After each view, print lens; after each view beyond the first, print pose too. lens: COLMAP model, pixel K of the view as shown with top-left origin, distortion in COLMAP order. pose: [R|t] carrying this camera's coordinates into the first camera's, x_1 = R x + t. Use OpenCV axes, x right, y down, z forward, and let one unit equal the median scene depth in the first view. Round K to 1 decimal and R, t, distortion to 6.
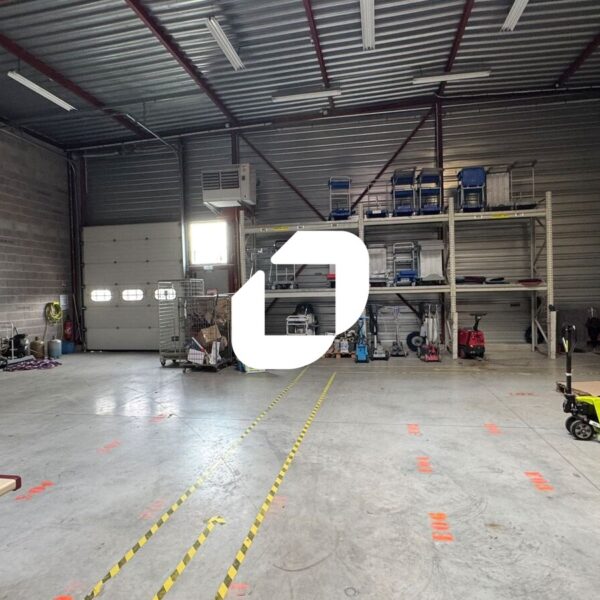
lens RADIAL K [[419.2, 0, 299.9], [0, 419.2, 300.9], [0, 0, 1]] dist [-0.001905, -0.004477]
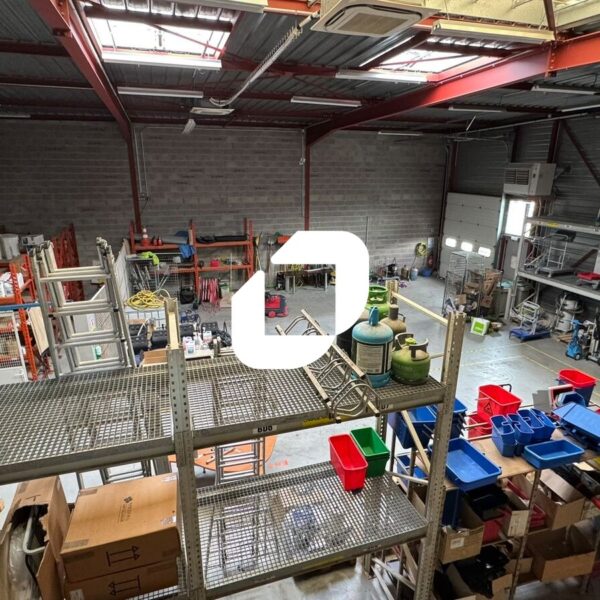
lens RADIAL K [[419.2, 0, 299.3], [0, 419.2, 300.0], [0, 0, 1]] dist [-0.001905, -0.004477]
pose [[0.468596, 0.294133, -0.833008, 0.562708], [-0.040794, 0.949143, 0.312192, -0.266692], [0.882470, -0.112310, 0.456764, -0.137768]]
